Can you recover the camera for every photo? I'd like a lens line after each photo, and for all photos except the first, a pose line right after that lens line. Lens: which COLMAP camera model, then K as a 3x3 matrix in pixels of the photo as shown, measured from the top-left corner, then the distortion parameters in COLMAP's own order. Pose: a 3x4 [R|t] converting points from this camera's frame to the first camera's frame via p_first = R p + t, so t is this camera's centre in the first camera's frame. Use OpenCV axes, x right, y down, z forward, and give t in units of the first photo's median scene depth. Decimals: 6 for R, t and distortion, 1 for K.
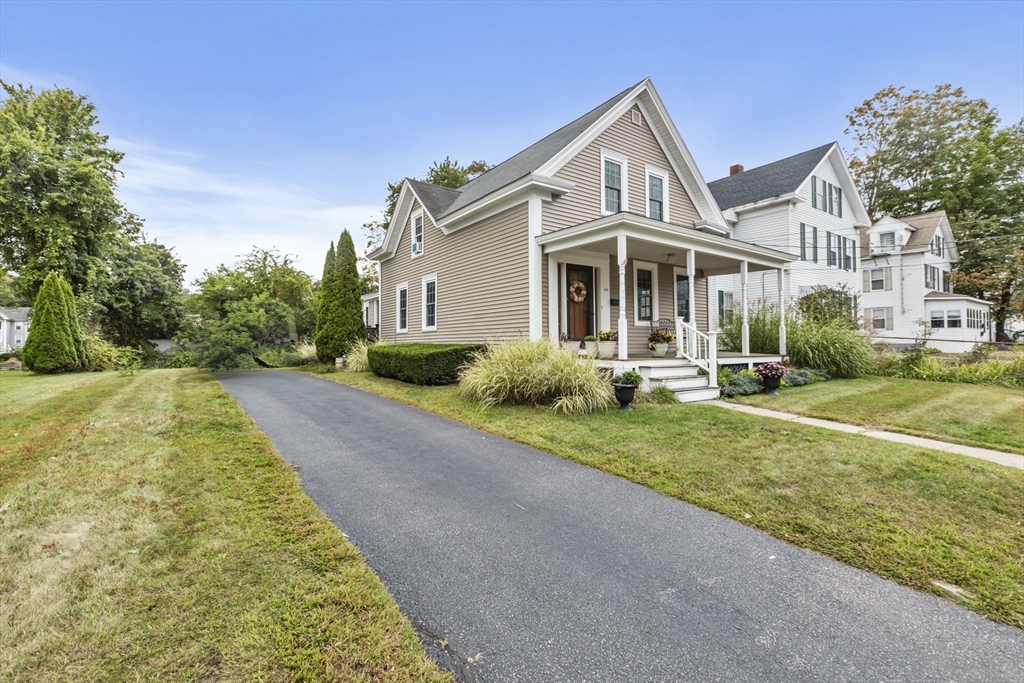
lens RADIAL K [[459.5, 0, 514.6], [0, 459.5, 340.6], [0, 0, 1]] dist [-0.000916, 0.000909]
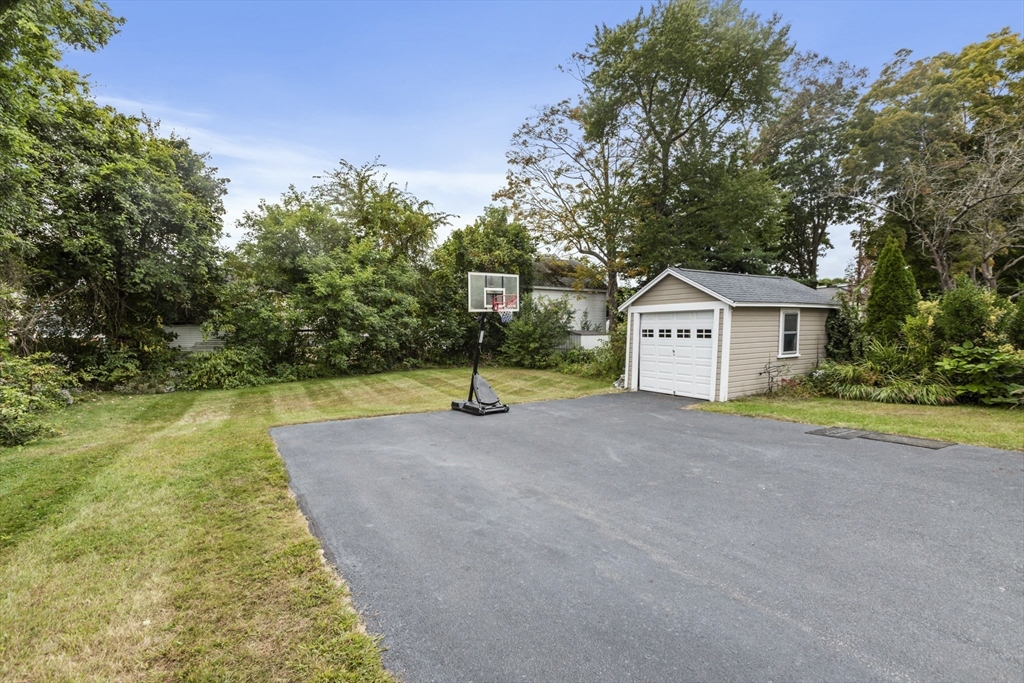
lens RADIAL K [[459.5, 0, 509.0], [0, 459.5, 337.5], [0, 0, 1]] dist [-0.000916, 0.000909]
pose [[0.996551, 0.008820, -0.082512, -0.359617], [-0.006418, 0.999549, 0.029329, -0.006897], [0.082733, -0.028699, 0.996158, 0.510793]]
